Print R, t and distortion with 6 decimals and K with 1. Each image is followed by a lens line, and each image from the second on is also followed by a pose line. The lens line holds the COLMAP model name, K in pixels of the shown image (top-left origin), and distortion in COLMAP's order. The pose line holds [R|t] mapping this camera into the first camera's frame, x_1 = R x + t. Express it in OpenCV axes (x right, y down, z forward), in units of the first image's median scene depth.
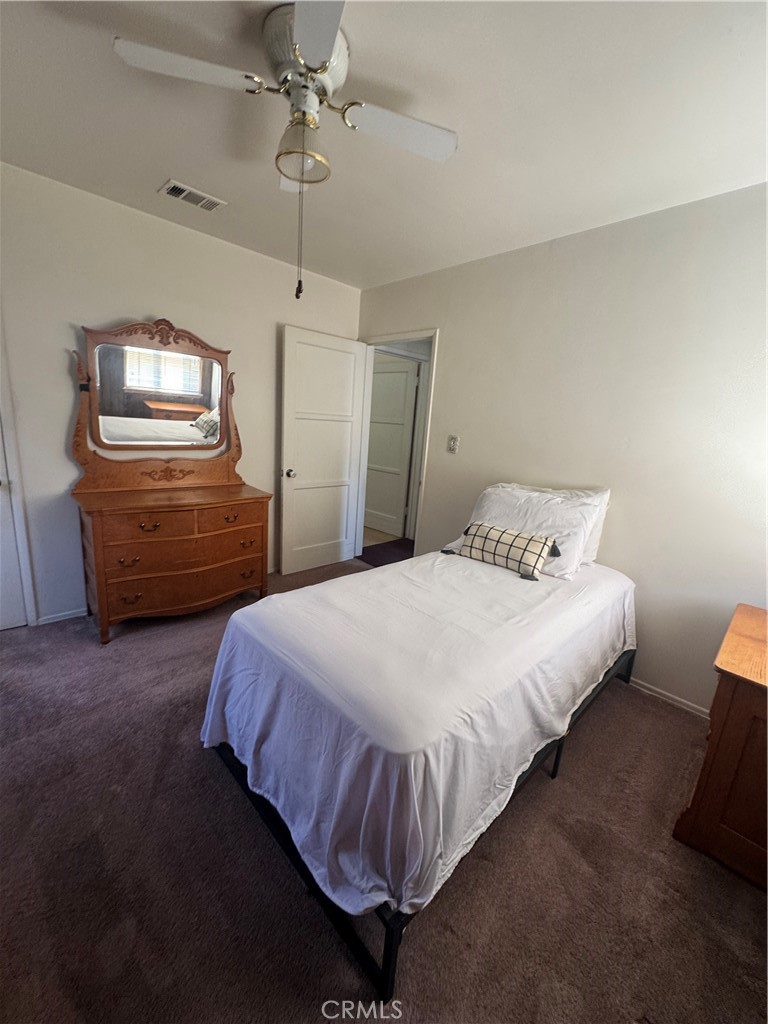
lens RADIAL K [[407.6, 0, 383.9], [0, 407.6, 511.5], [0, 0, 1]] dist [-0.001463, -0.000082]
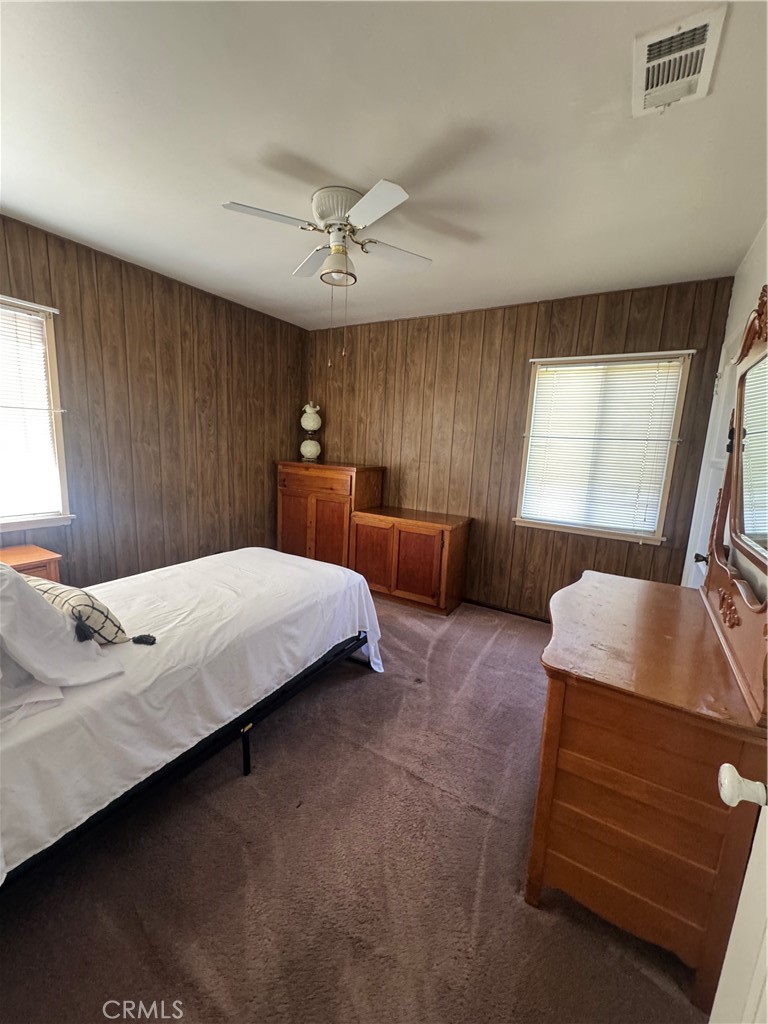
lens RADIAL K [[407.6, 0, 383.7], [0, 407.6, 512.7], [0, 0, 1]] dist [-0.001463, -0.000082]
pose [[-0.960267, -0.073435, -0.269249, -0.013458], [-0.170314, 0.918480, 0.356914, -0.423205], [0.221090, 0.388589, -0.894493, 1.839050]]
